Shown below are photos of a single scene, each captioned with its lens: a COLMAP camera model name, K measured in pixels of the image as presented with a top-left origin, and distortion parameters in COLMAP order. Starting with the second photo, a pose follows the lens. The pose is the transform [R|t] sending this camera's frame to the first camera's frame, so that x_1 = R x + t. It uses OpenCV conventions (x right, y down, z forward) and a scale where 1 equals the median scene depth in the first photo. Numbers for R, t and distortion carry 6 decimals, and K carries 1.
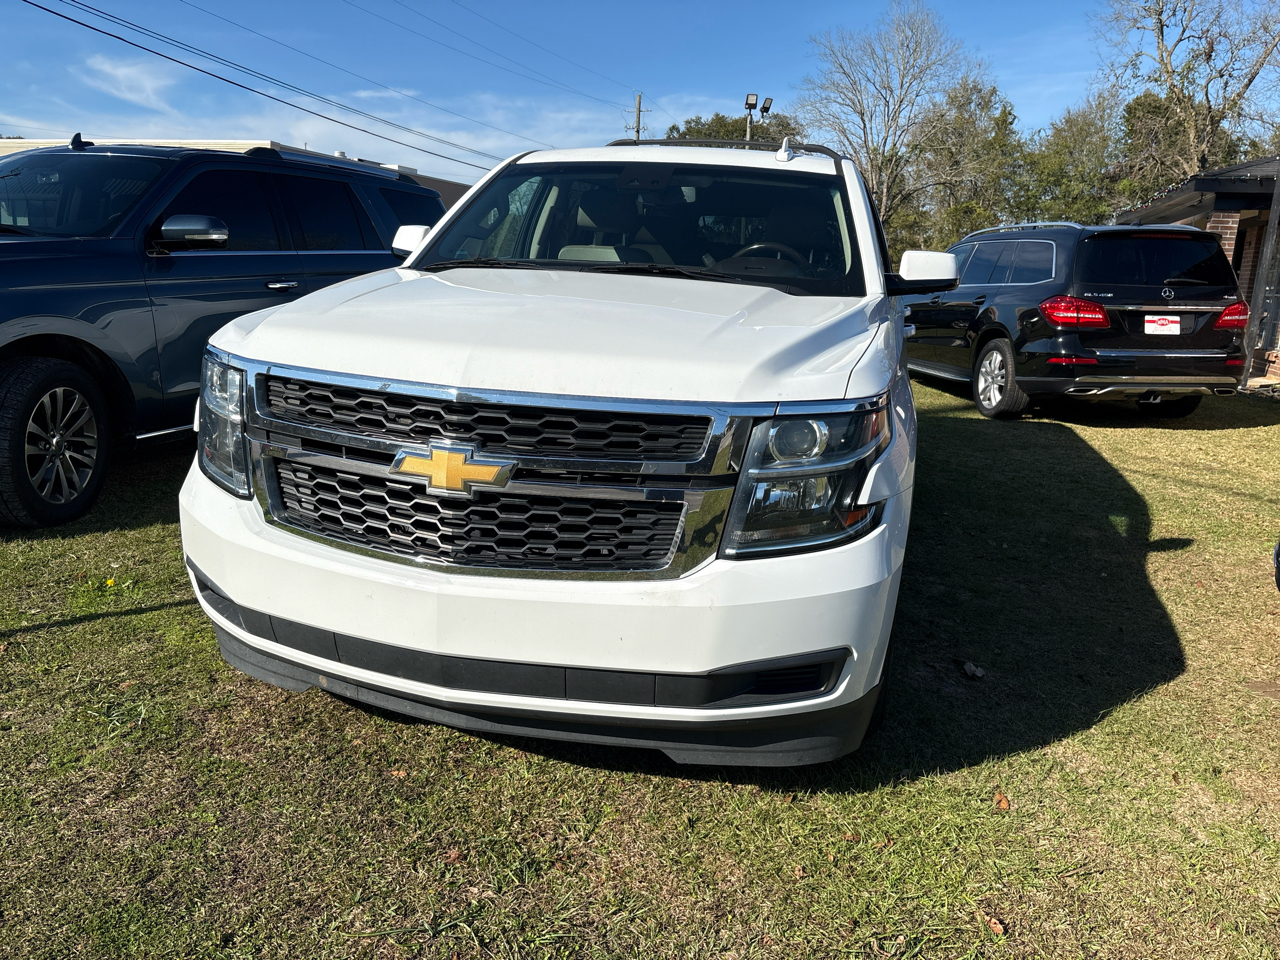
lens RADIAL K [[968.8, 0, 635.9], [0, 968.8, 485.2], [0, 0, 1]] dist [0.052248, -0.056809]
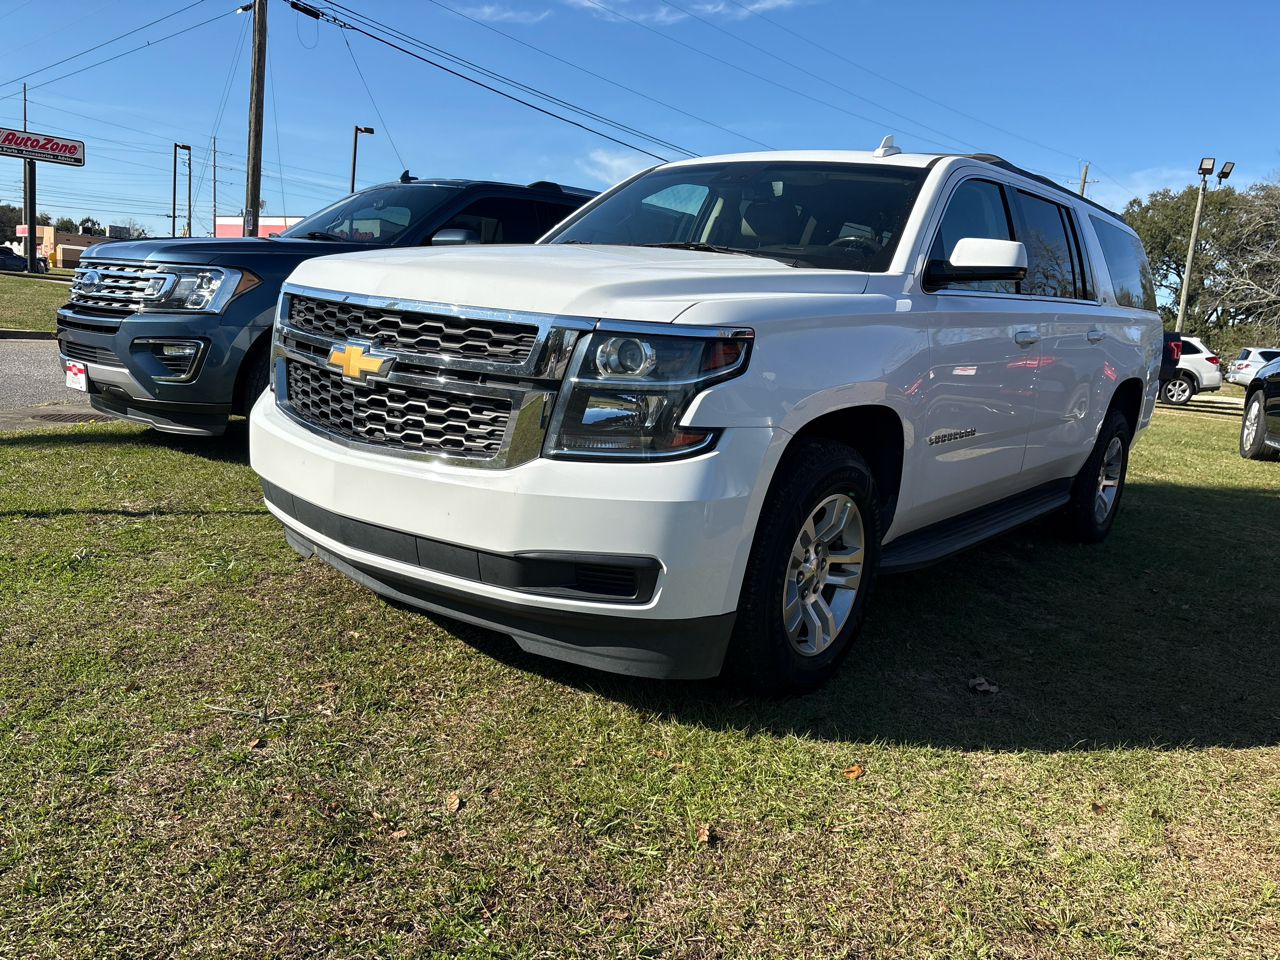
lens RADIAL K [[968.8, 0, 635.9], [0, 968.8, 485.2], [0, 0, 1]] dist [0.052248, -0.056809]
pose [[0.908477, 0.110470, -0.403070, 0.608363], [-0.139871, 0.989185, -0.044148, 0.135620], [0.393834, 0.096485, 0.914103, 0.024763]]
